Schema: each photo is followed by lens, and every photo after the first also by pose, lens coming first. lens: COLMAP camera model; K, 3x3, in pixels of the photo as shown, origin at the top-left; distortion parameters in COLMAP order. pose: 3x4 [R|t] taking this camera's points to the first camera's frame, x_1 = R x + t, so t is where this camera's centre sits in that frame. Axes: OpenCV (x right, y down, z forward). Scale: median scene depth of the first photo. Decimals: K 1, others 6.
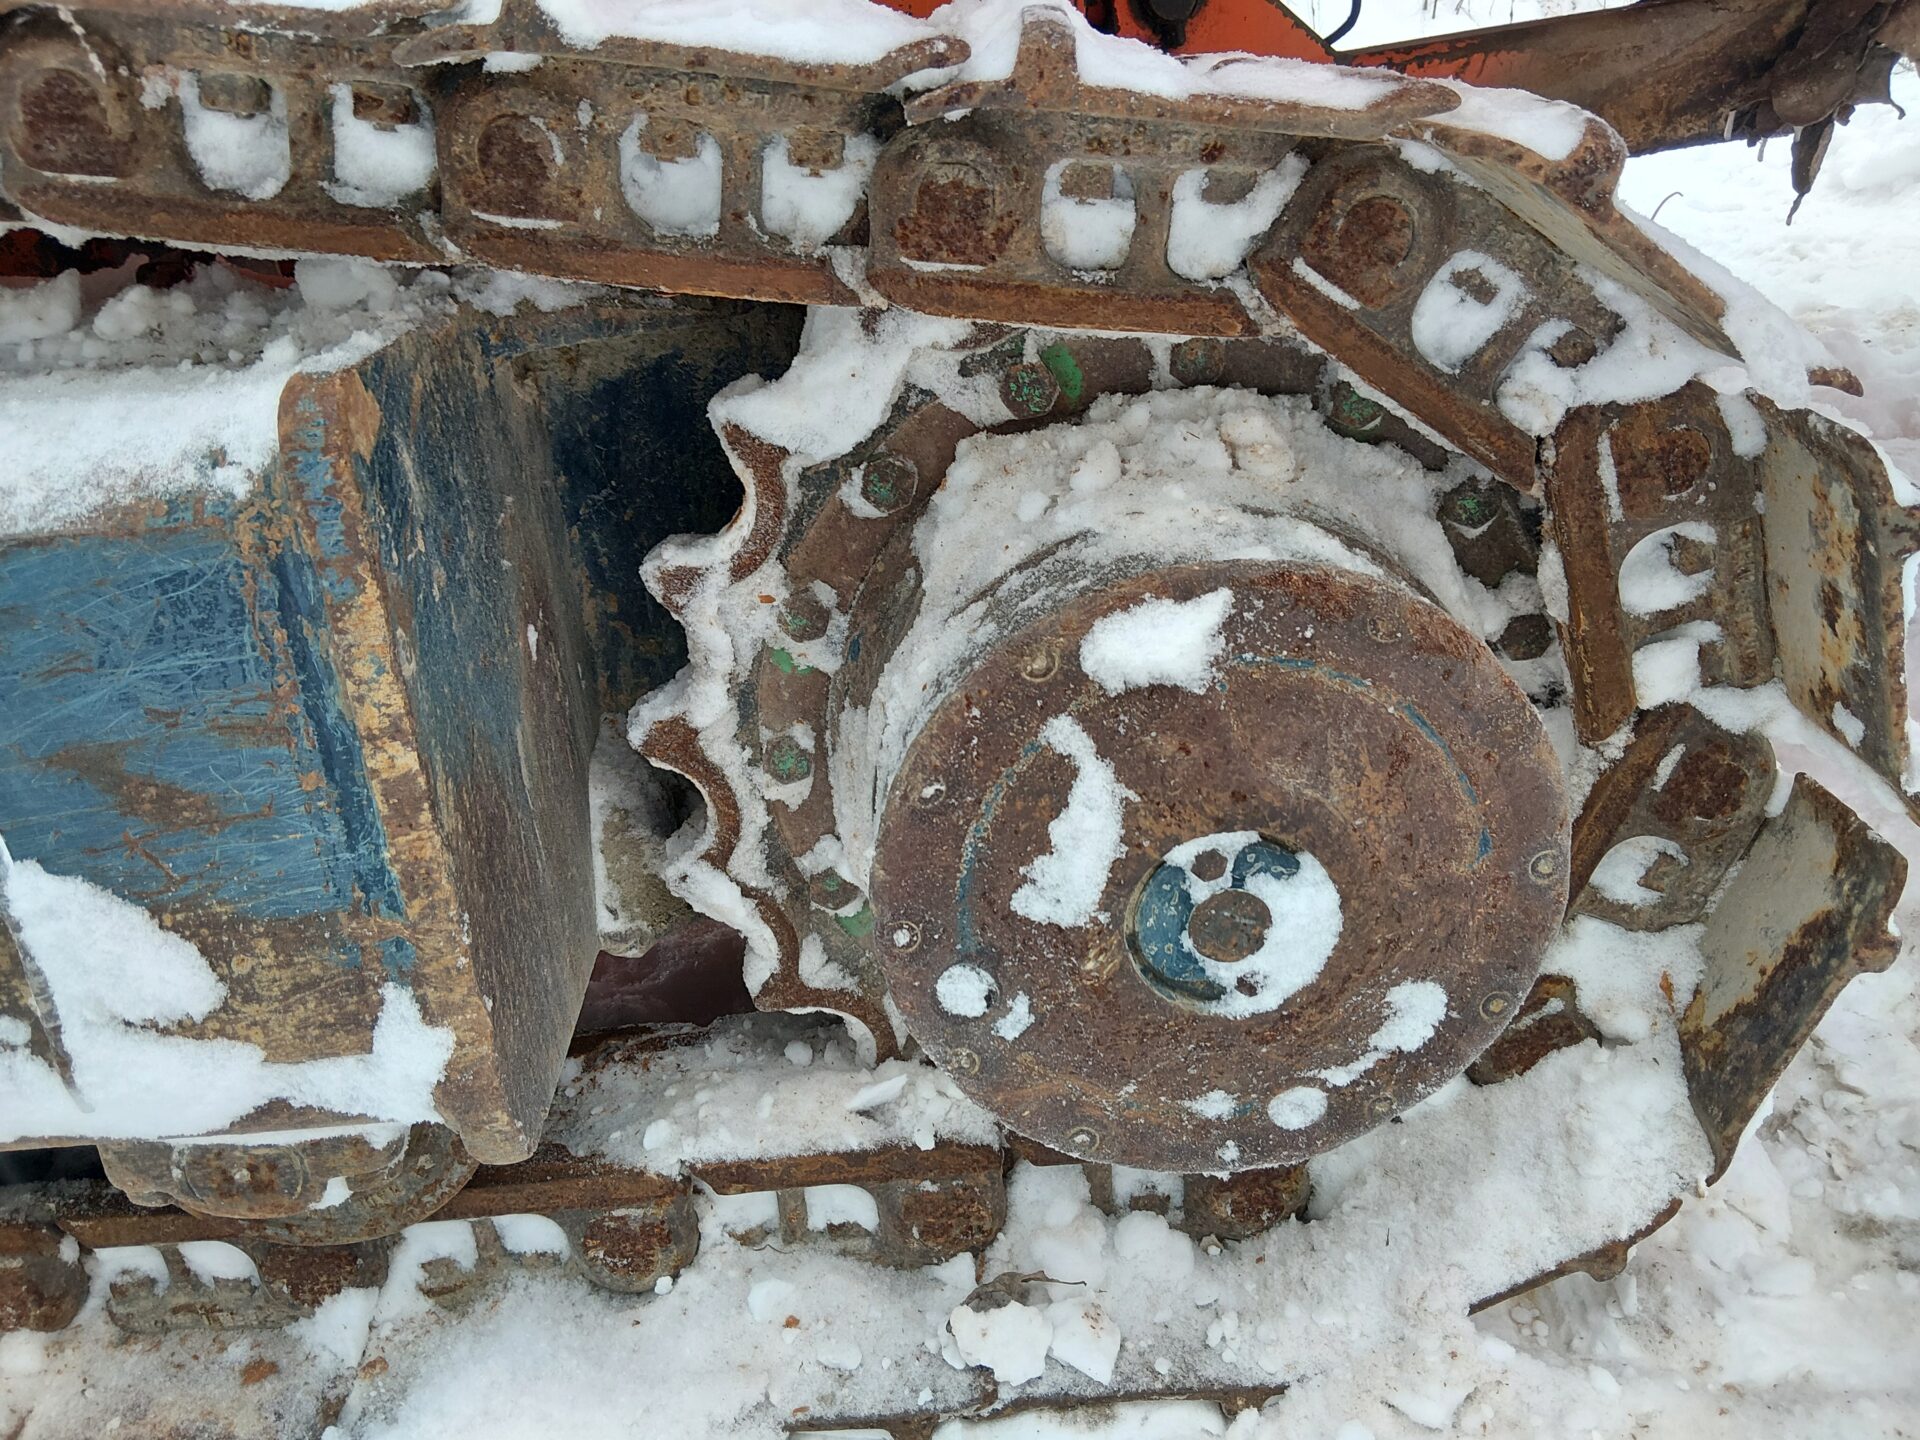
lens RADIAL K [[1450.6, 0, 960.2], [0, 1450.6, 708.4], [0, 0, 1]] dist [0.134215, -0.231411]
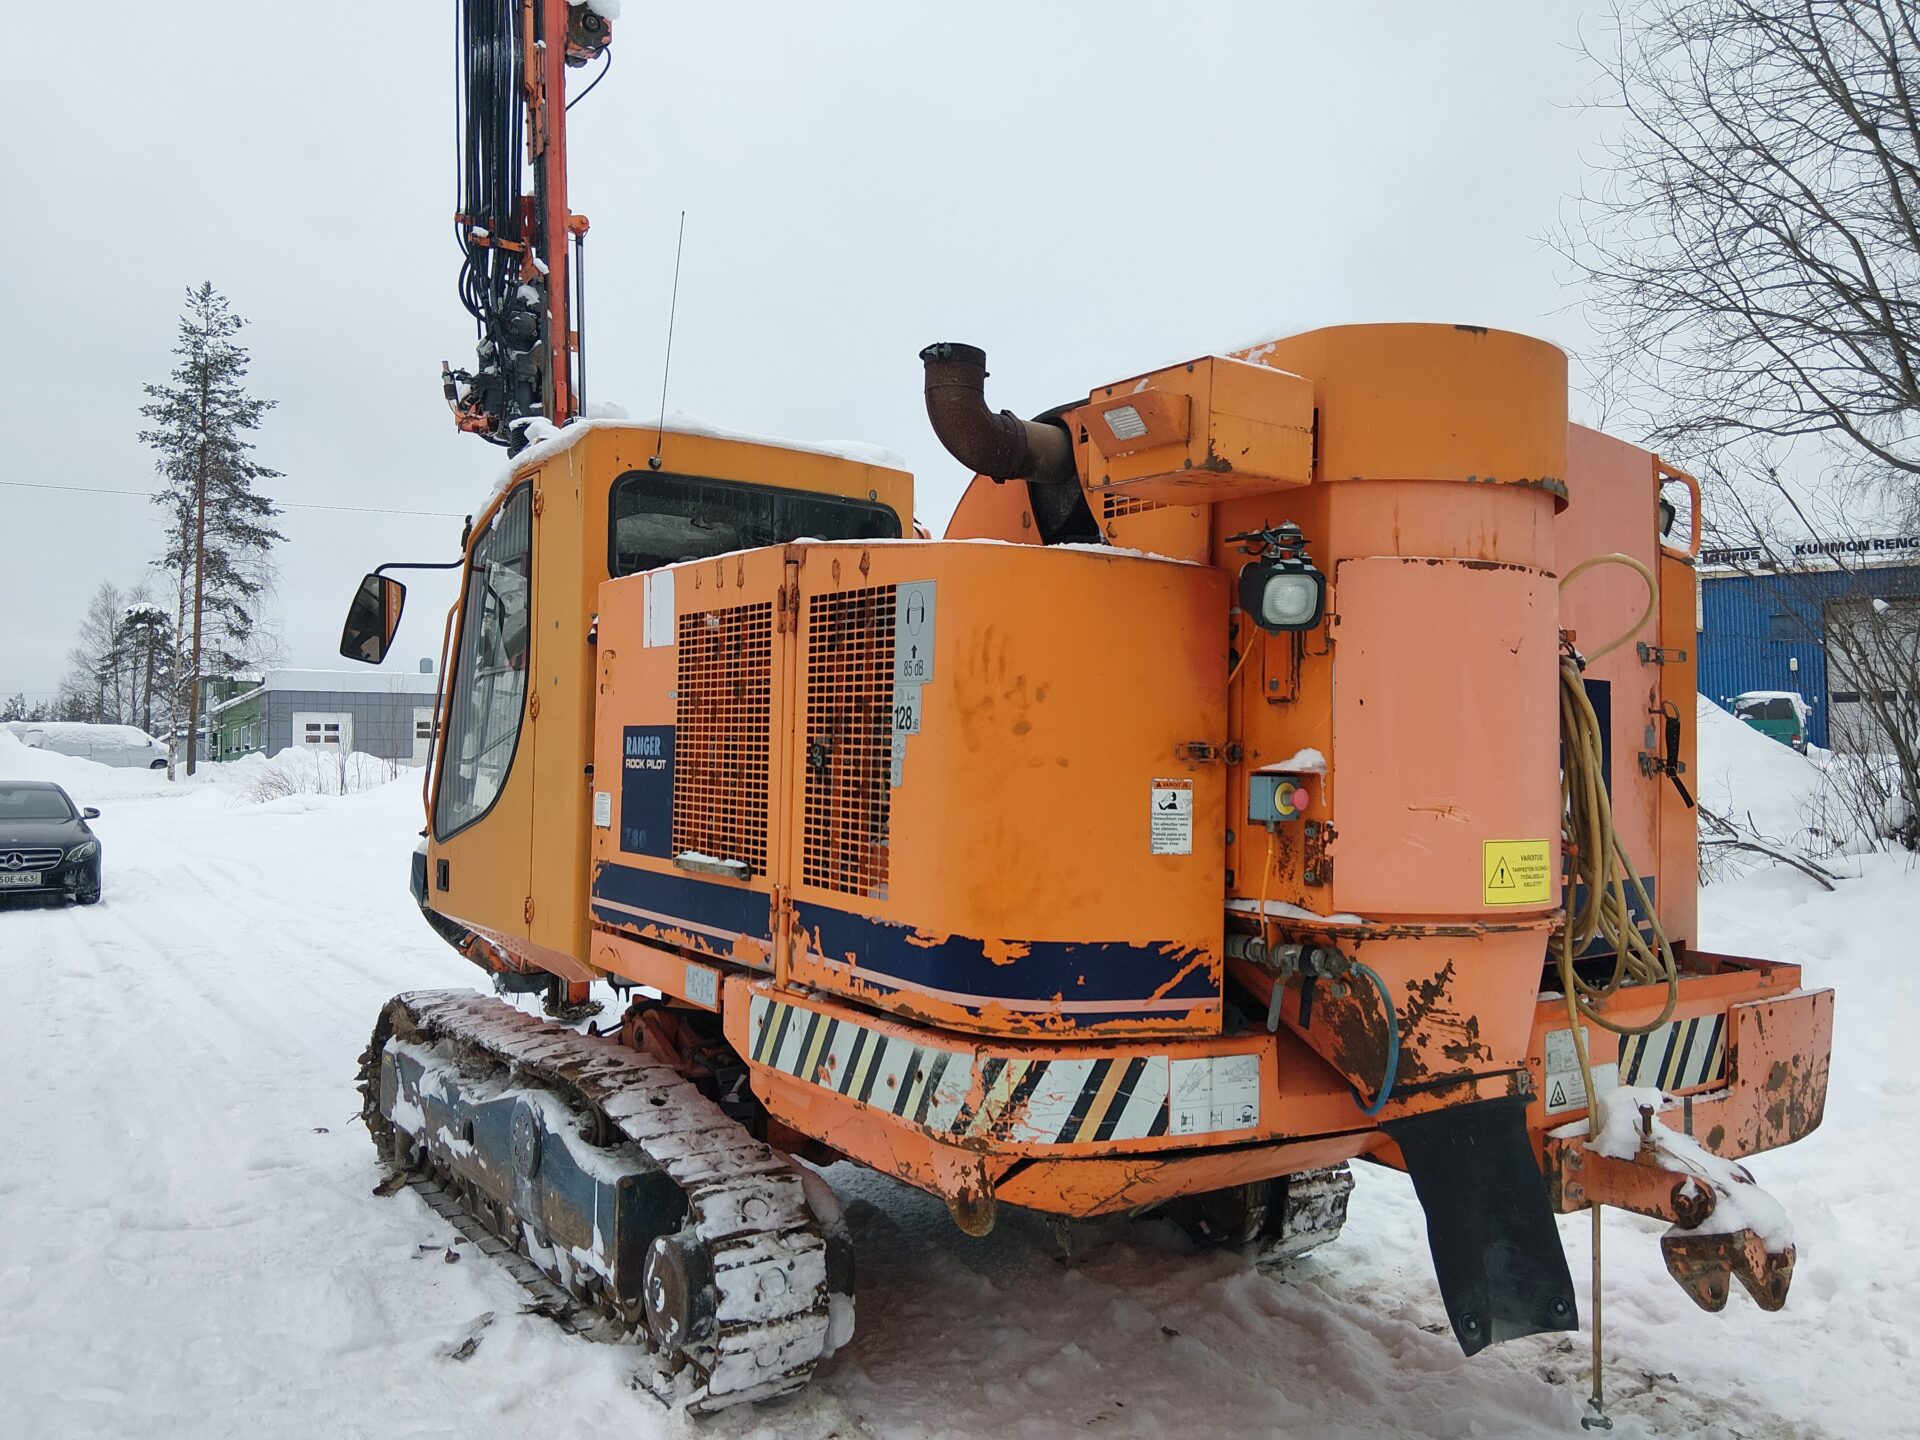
lens RADIAL K [[1450.6, 0, 960.2], [0, 1450.6, 708.4], [0, 0, 1]] dist [0.134215, -0.231411]
pose [[0.543671, 0.037275, -0.838470, 5.374361], [-0.391244, 0.895085, -0.213894, -1.114855], [0.742529, 0.444334, 0.501216, -2.114058]]
